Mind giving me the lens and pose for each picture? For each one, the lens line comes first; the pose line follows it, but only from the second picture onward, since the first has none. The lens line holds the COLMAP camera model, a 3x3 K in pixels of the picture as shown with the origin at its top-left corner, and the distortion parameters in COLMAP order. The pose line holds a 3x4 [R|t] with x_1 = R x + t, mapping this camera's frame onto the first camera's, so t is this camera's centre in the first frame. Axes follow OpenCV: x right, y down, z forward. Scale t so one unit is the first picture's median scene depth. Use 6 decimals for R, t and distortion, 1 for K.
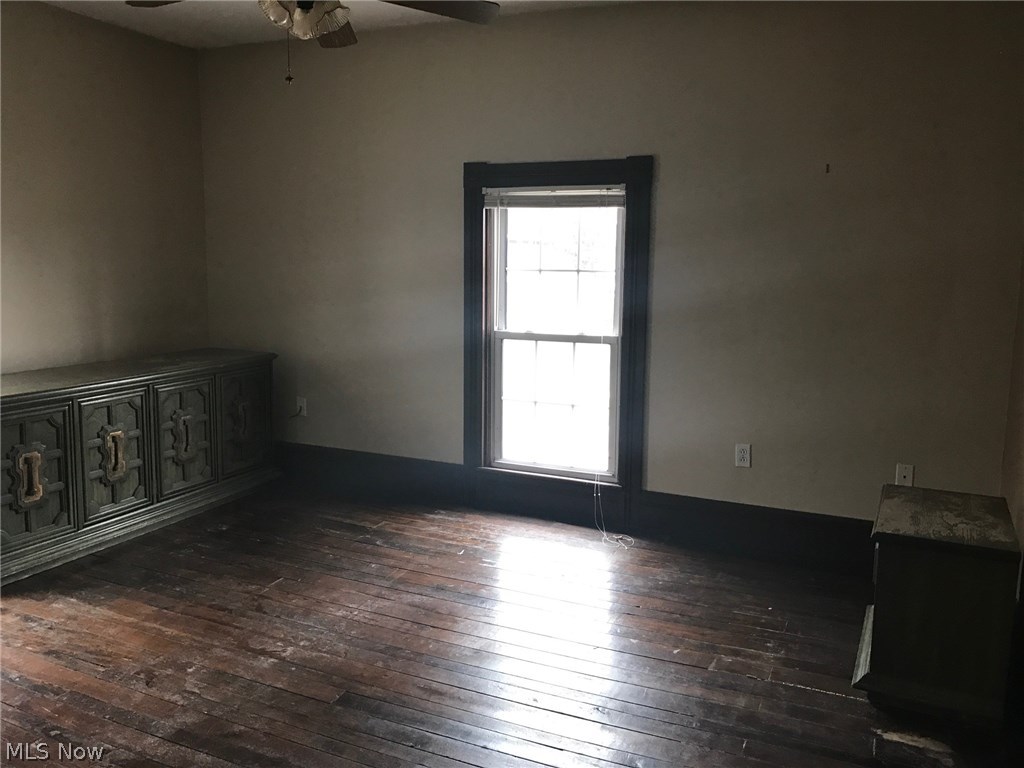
lens RADIAL K [[840.1, 0, 512.0], [0, 840.1, 384.0], [0, 0, 1]] dist [0.069113, -0.081763]
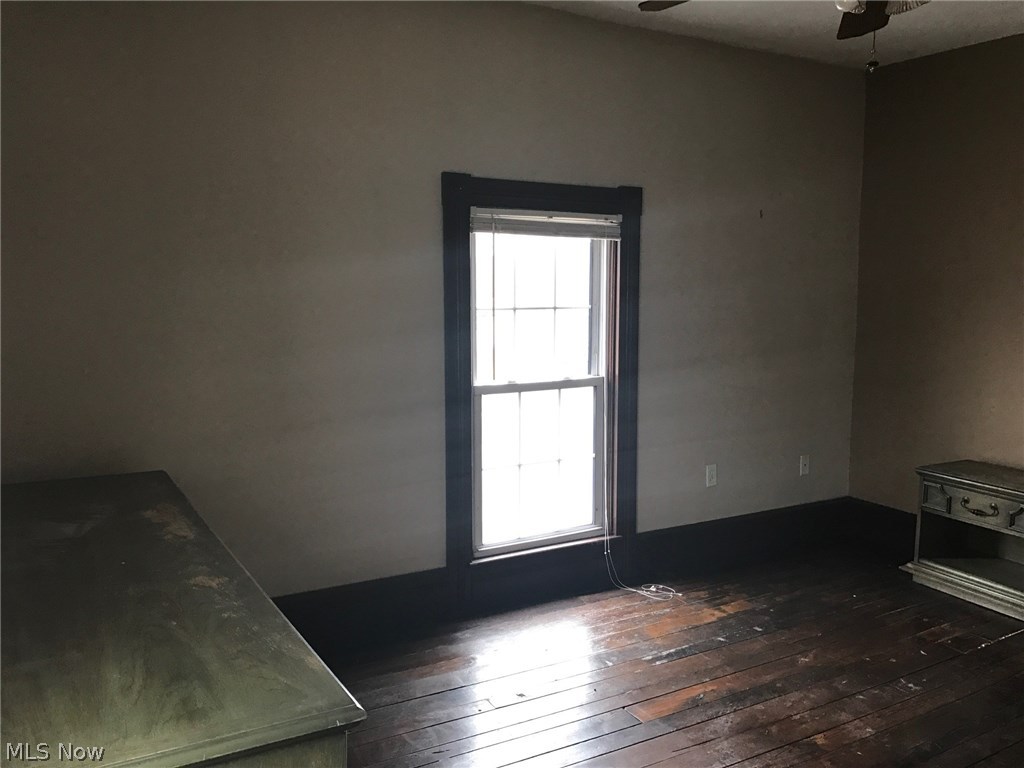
lens RADIAL K [[840.1, 0, 512.0], [0, 840.1, 384.0], [0, 0, 1]] dist [0.069113, -0.081763]
pose [[0.582623, -0.098588, 0.806741, -0.665311], [0.133218, 0.990775, 0.024869, -0.083129], [-0.801750, 0.092983, 0.590382, 0.520193]]
